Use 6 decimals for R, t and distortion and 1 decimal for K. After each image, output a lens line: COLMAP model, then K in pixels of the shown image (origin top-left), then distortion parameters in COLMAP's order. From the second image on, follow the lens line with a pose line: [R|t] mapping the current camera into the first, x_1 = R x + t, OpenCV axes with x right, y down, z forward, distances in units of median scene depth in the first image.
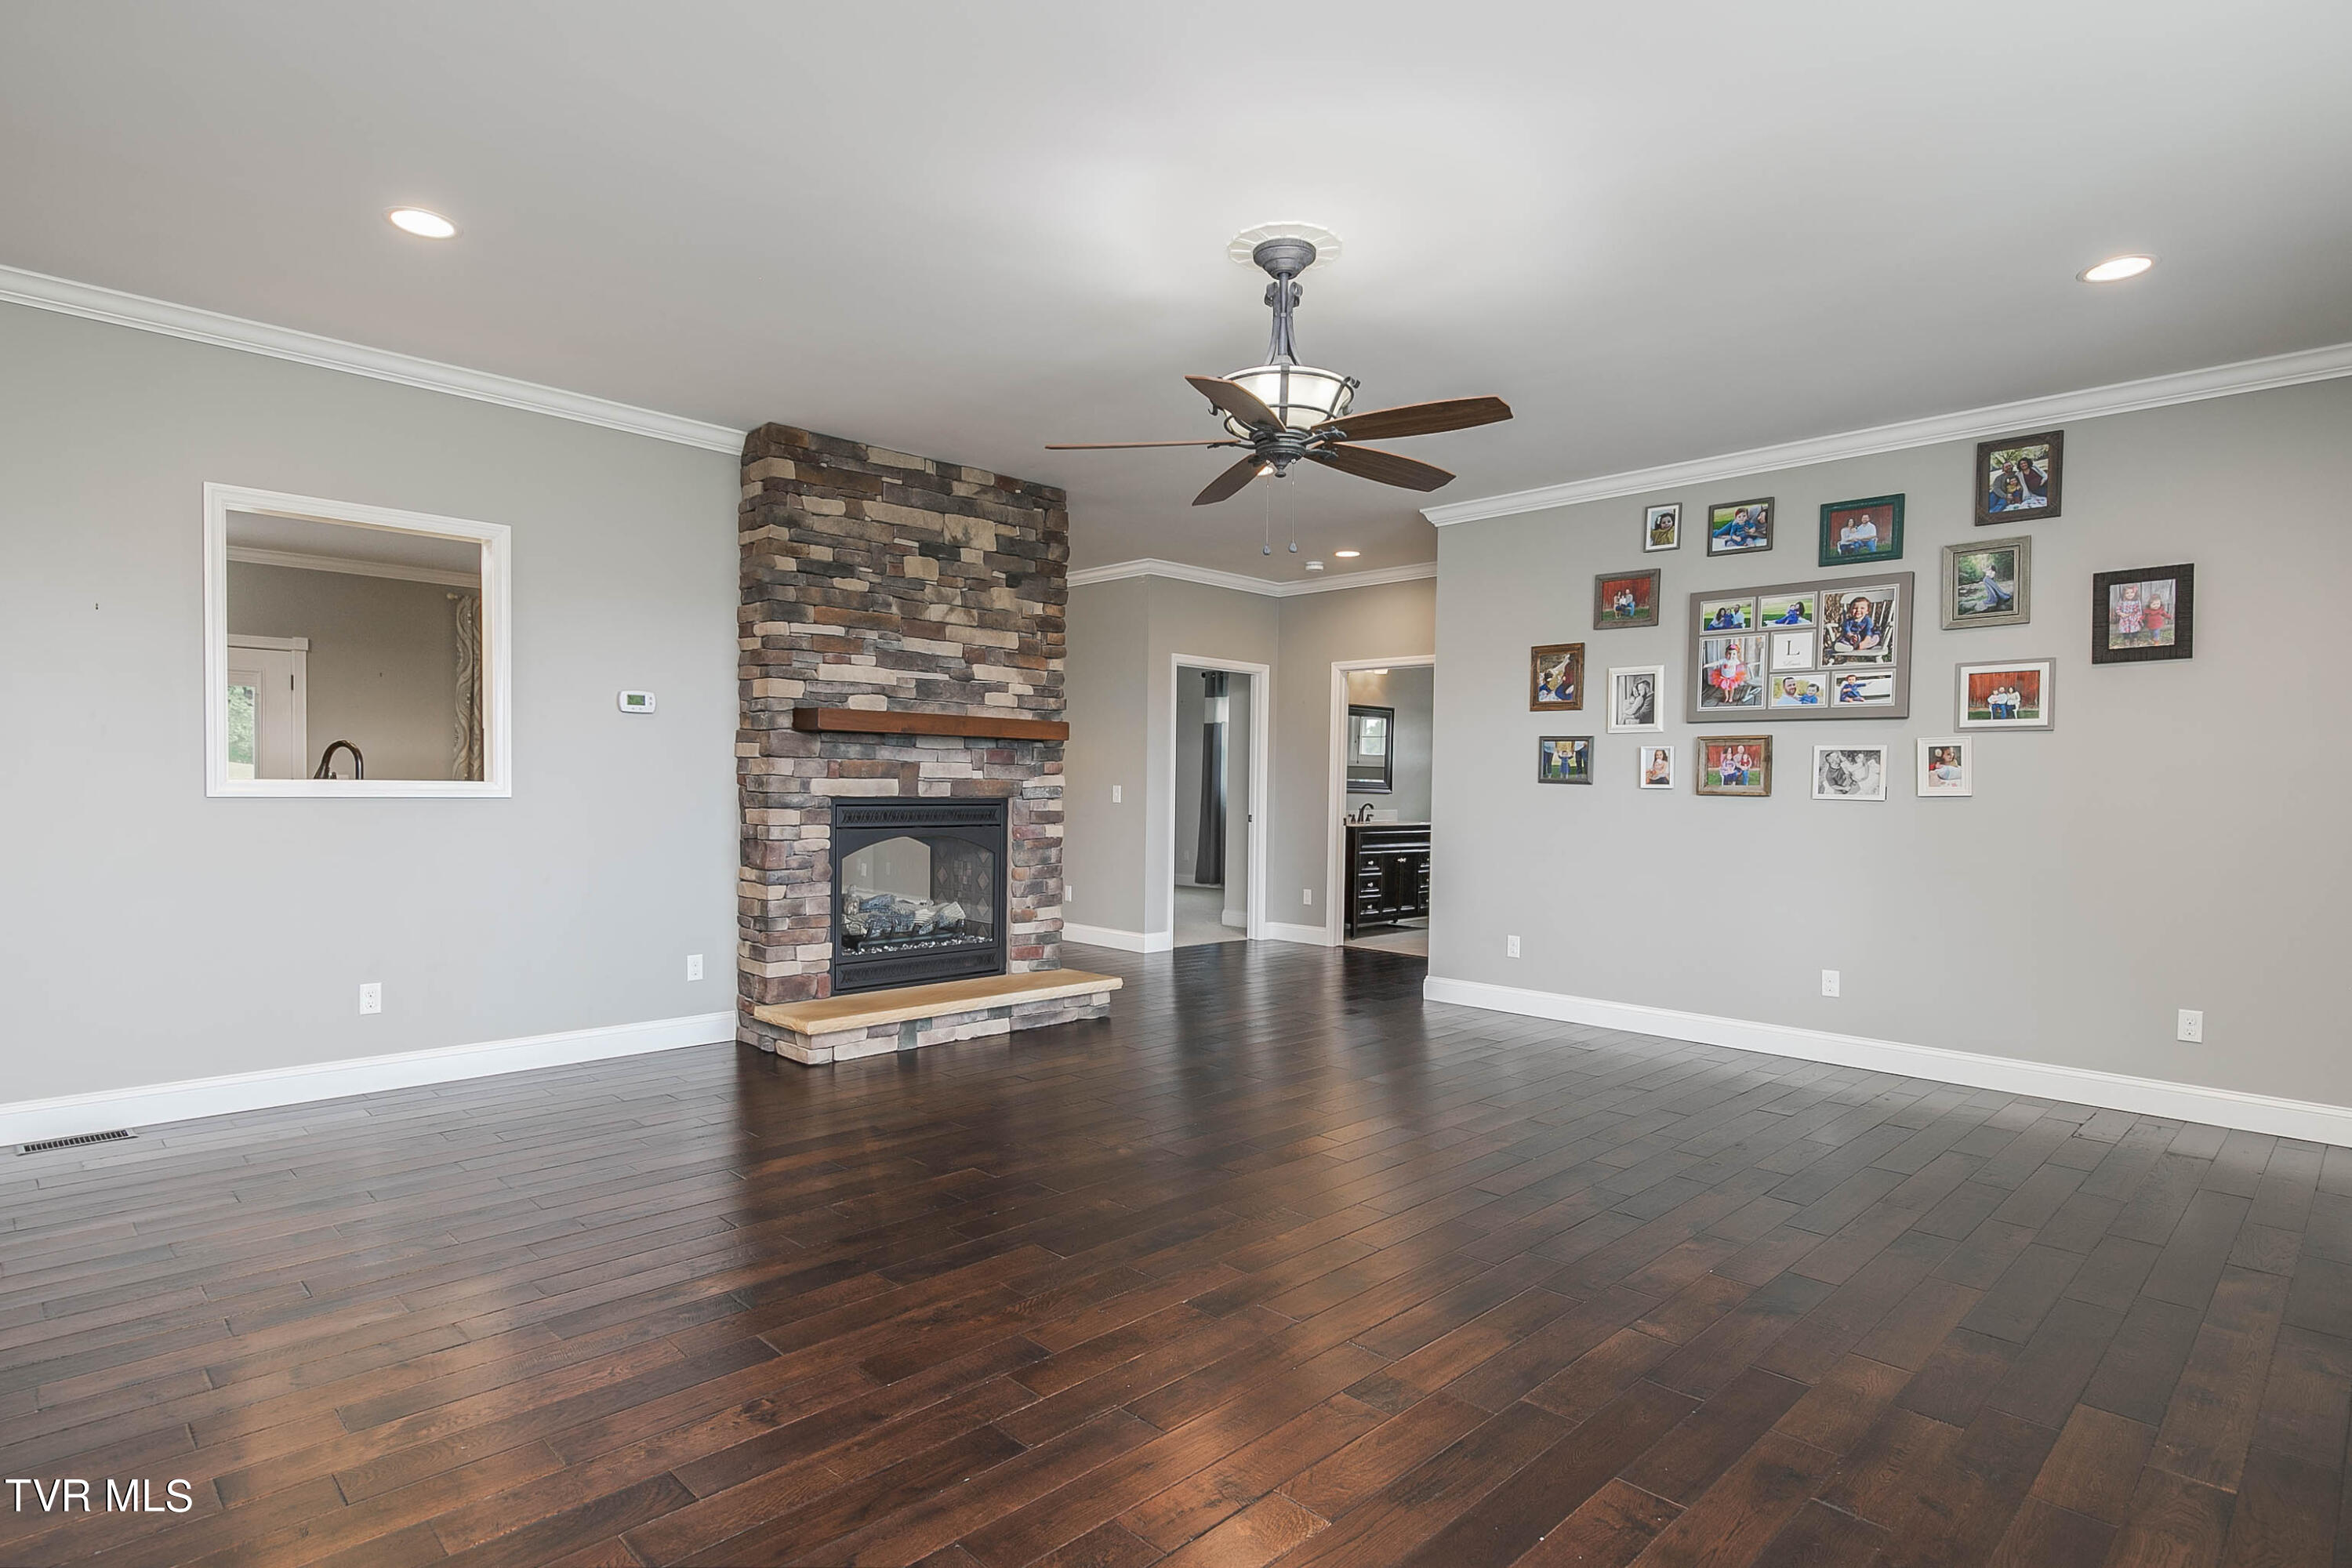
lens RADIAL K [[1247.4, 0, 1155.4], [0, 1247.4, 791.7], [0, 0, 1]] dist [0.001753, -0.000073]
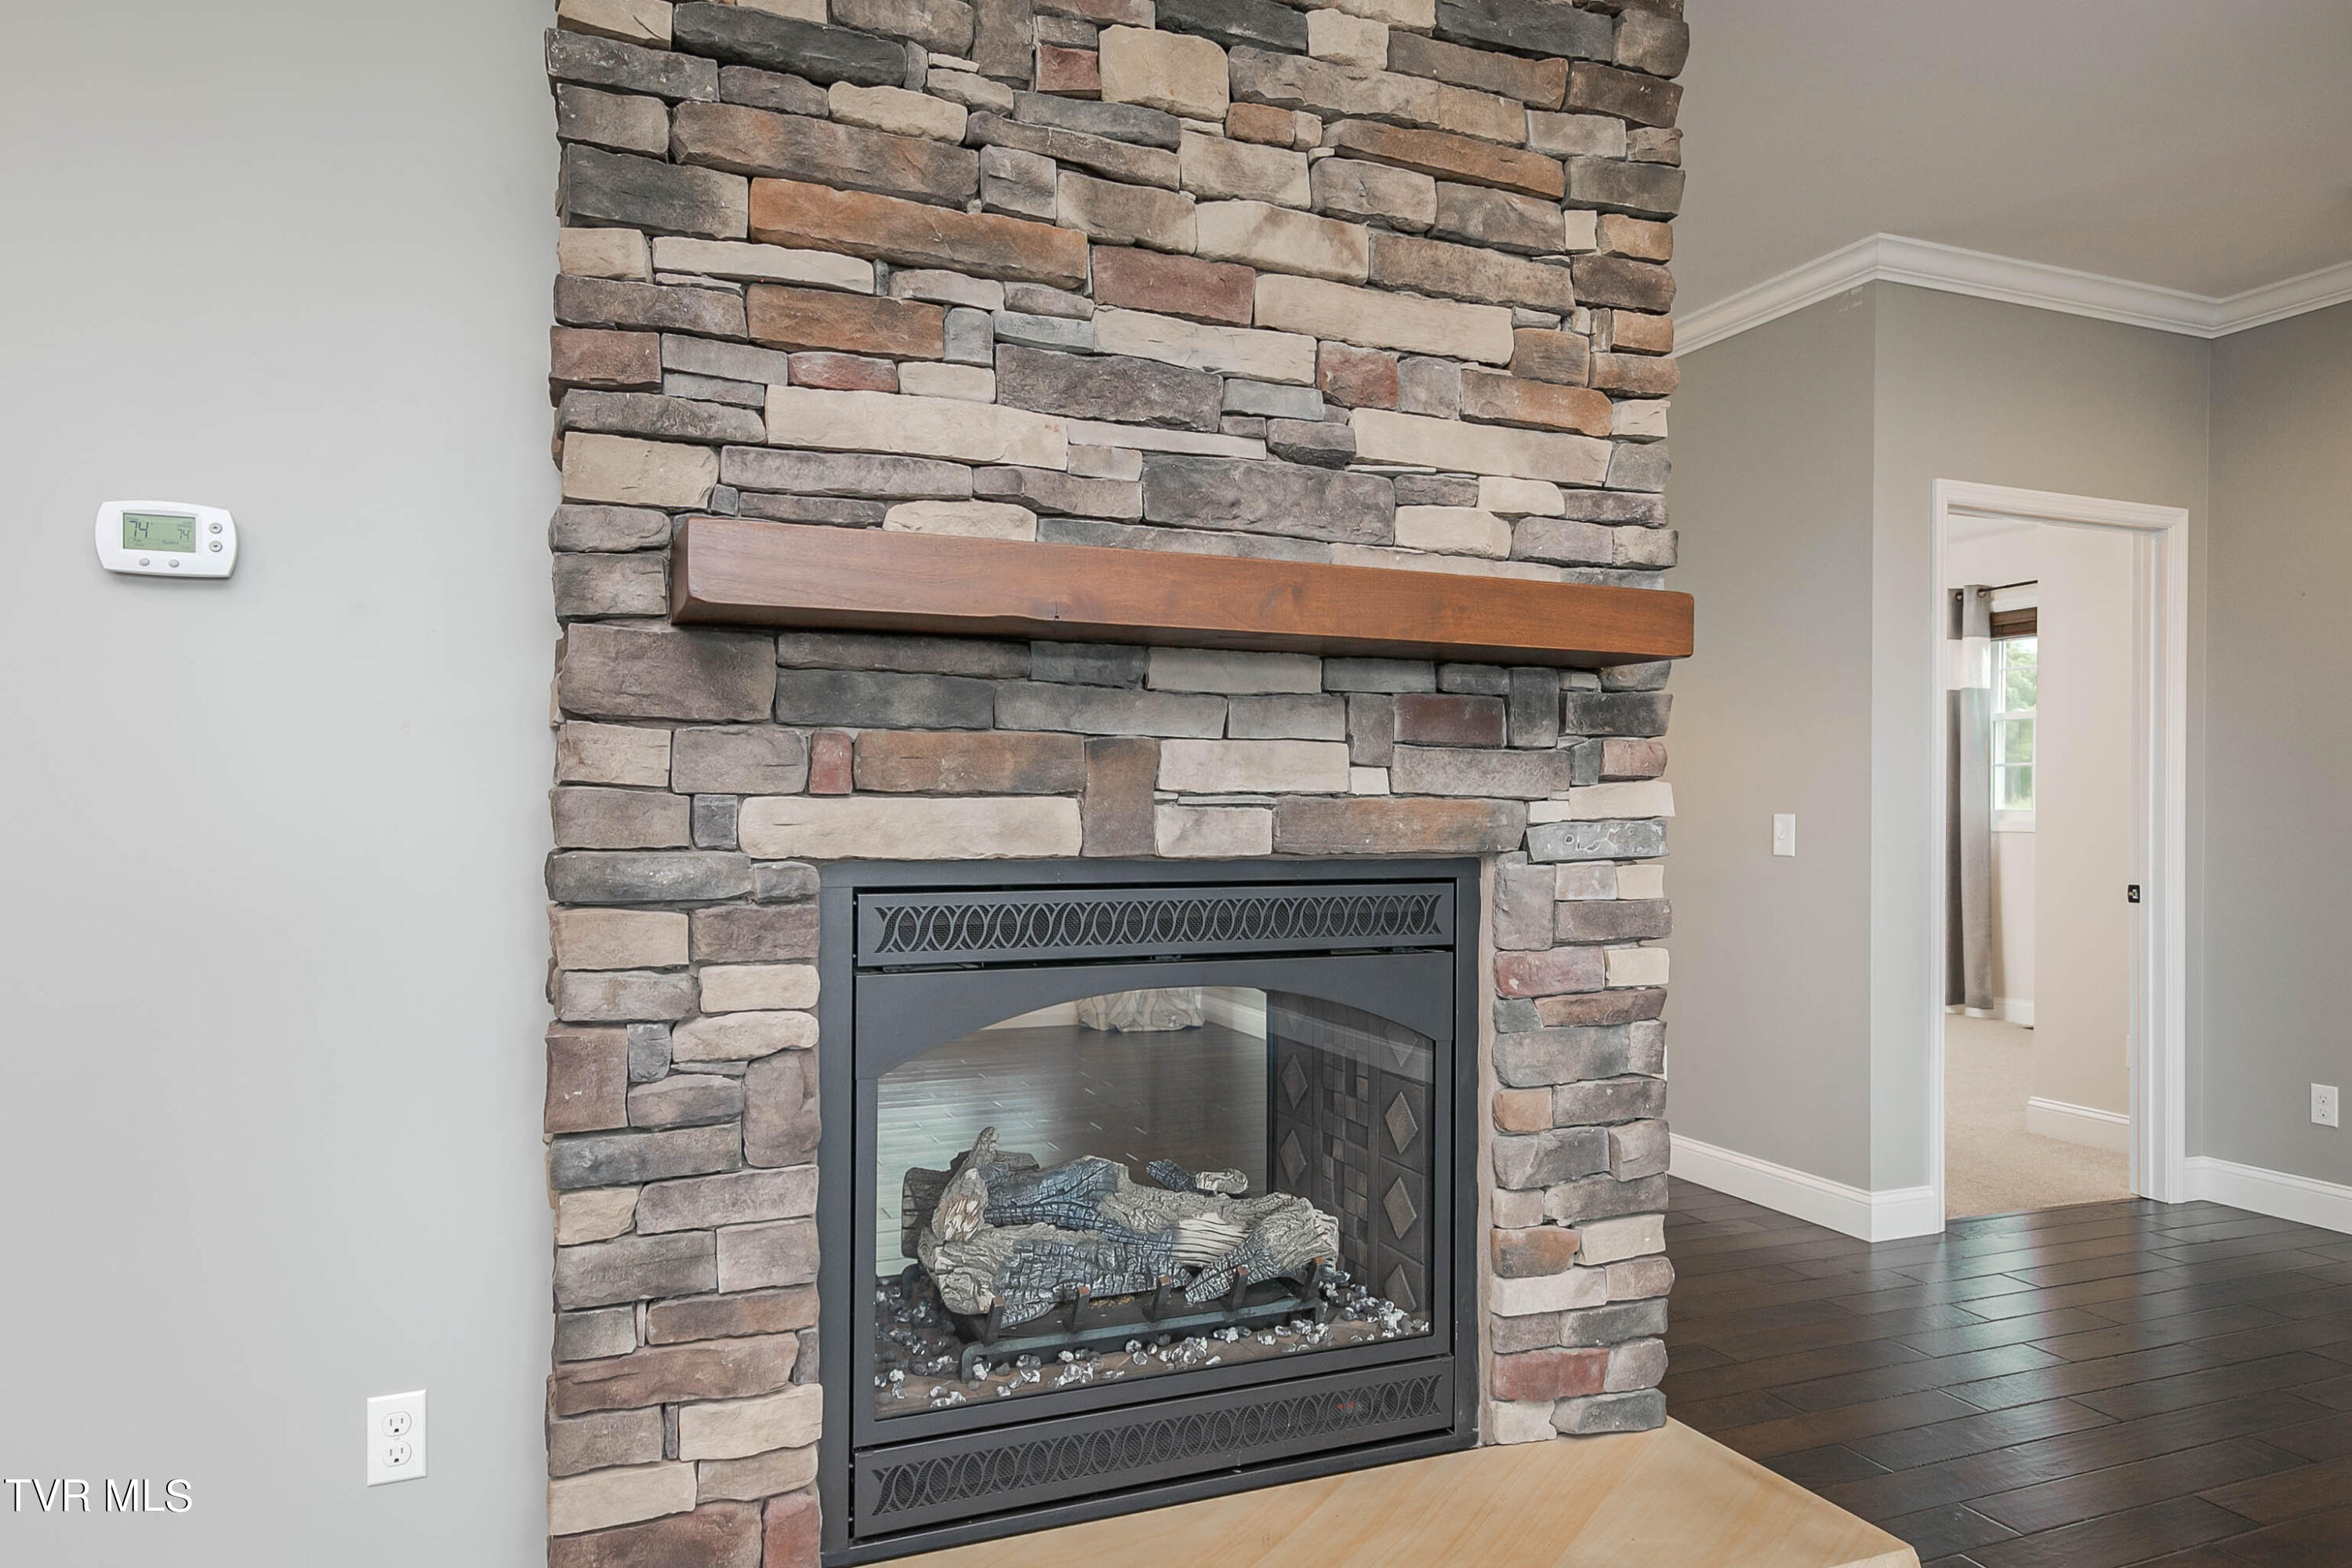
lens RADIAL K [[1521.0, 0, 1164.6], [0, 1521.0, 799.1], [0, 0, 1]] dist [0.018543, 0.000469]
pose [[0.934252, -0.006181, -0.356560, -0.061408], [0.002073, 0.999927, -0.011901, -0.005549], [0.356608, 0.010380, 0.934196, 0.666844]]
